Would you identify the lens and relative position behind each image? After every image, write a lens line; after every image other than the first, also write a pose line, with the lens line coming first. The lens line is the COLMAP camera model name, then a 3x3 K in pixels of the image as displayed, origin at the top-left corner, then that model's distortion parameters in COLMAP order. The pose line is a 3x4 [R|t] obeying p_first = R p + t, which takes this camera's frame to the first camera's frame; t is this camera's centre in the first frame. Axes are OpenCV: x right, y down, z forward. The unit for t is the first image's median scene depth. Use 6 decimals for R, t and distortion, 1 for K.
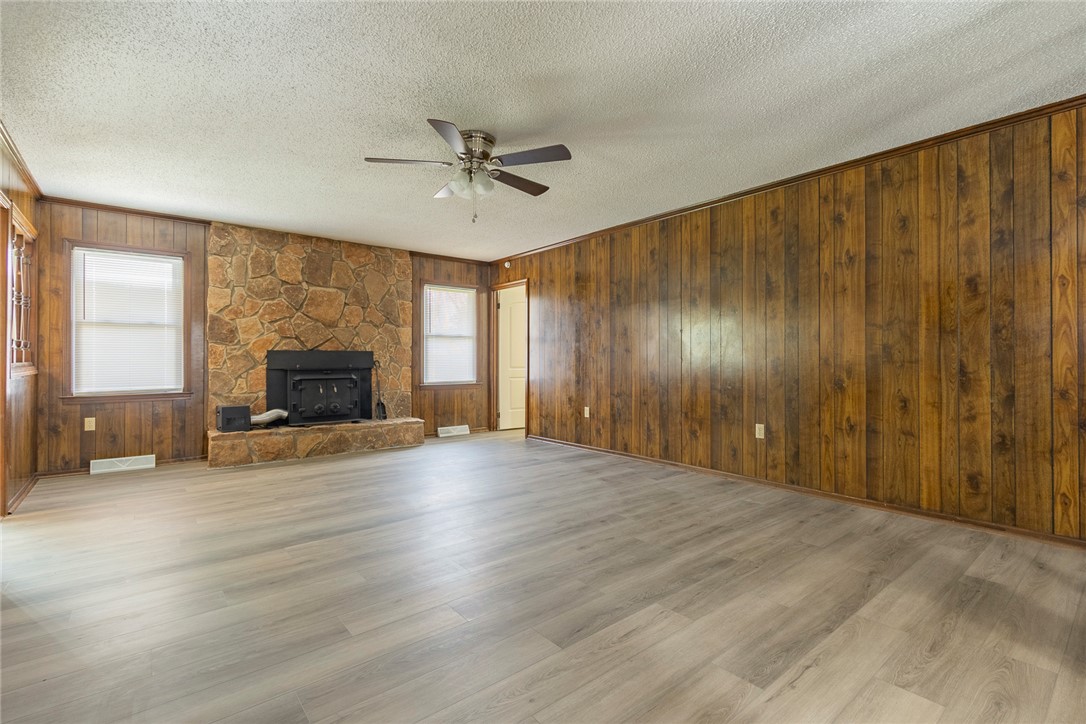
lens RADIAL K [[496.6, 0, 550.1], [0, 496.6, 358.5], [0, 0, 1]] dist [-0.000226, 0.000355]
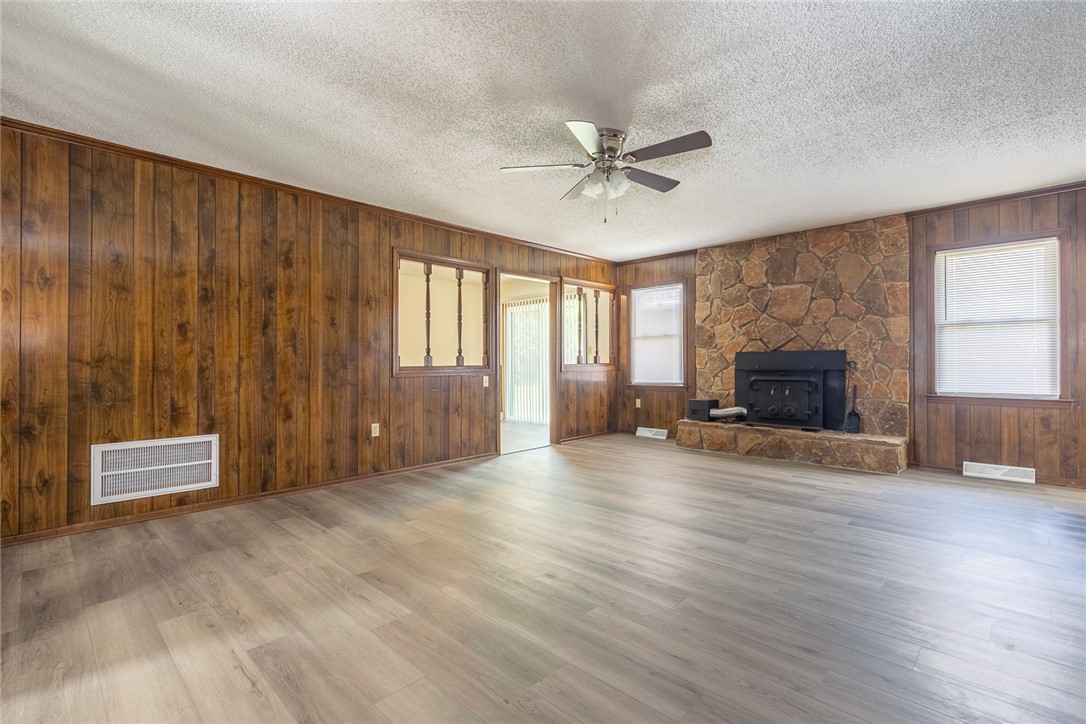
lens RADIAL K [[496.6, 0, 547.0], [0, 496.6, 357.4], [0, 0, 1]] dist [-0.000226, 0.000355]
pose [[0.106355, -0.012959, -0.994244, 0.466558], [0.004736, 0.999910, -0.012527, 0.006572], [0.994317, -0.003376, 0.106407, 0.456593]]
